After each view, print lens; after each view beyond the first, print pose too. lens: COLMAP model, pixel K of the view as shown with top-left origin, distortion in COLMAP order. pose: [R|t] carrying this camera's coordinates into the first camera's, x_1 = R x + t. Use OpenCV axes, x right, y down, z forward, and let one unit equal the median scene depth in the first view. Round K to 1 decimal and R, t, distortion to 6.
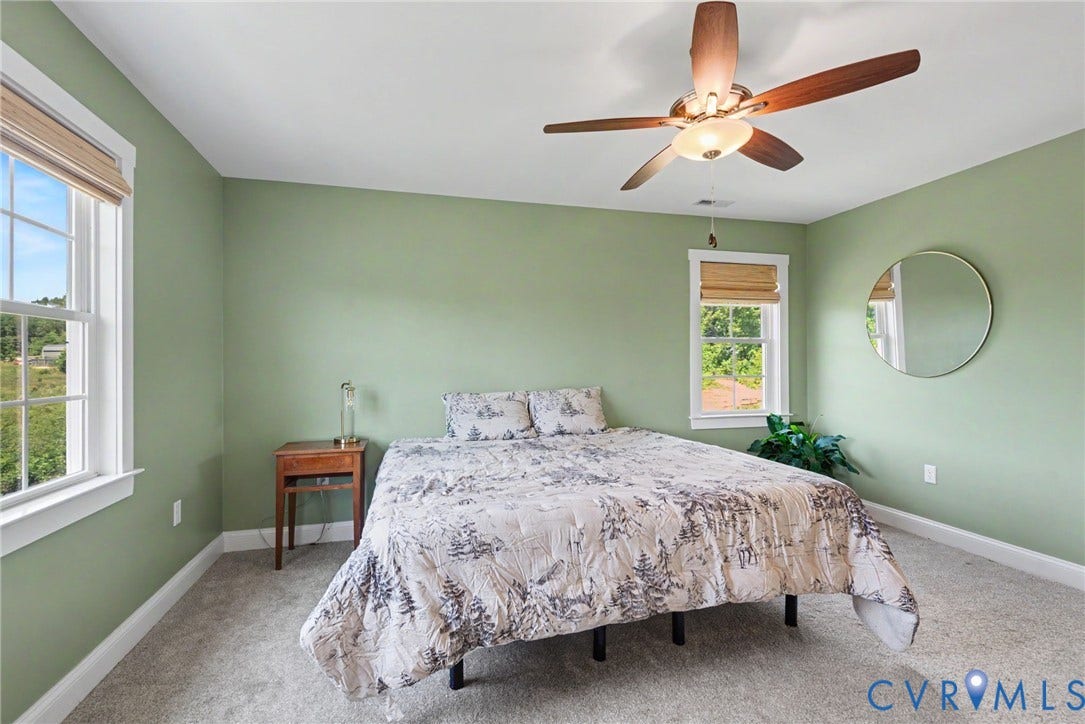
lens RADIAL K [[495.4, 0, 545.9], [0, 495.4, 363.4], [0, 0, 1]] dist [0.037713, -0.018457]
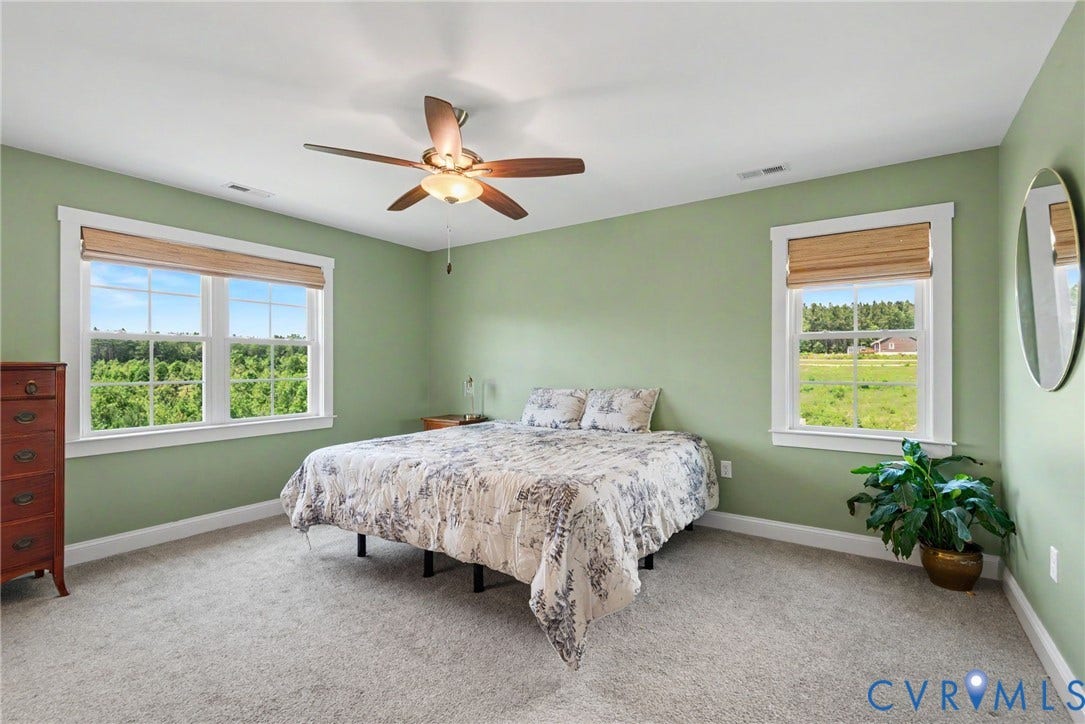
lens RADIAL K [[495.4, 0, 545.9], [0, 495.4, 363.4], [0, 0, 1]] dist [0.037713, -0.018457]
pose [[0.653541, 0.001303, -0.756890, 1.362566], [-0.003195, 0.999994, -0.001037, -0.002083], [0.756885, 0.003096, 0.653541, 0.339710]]
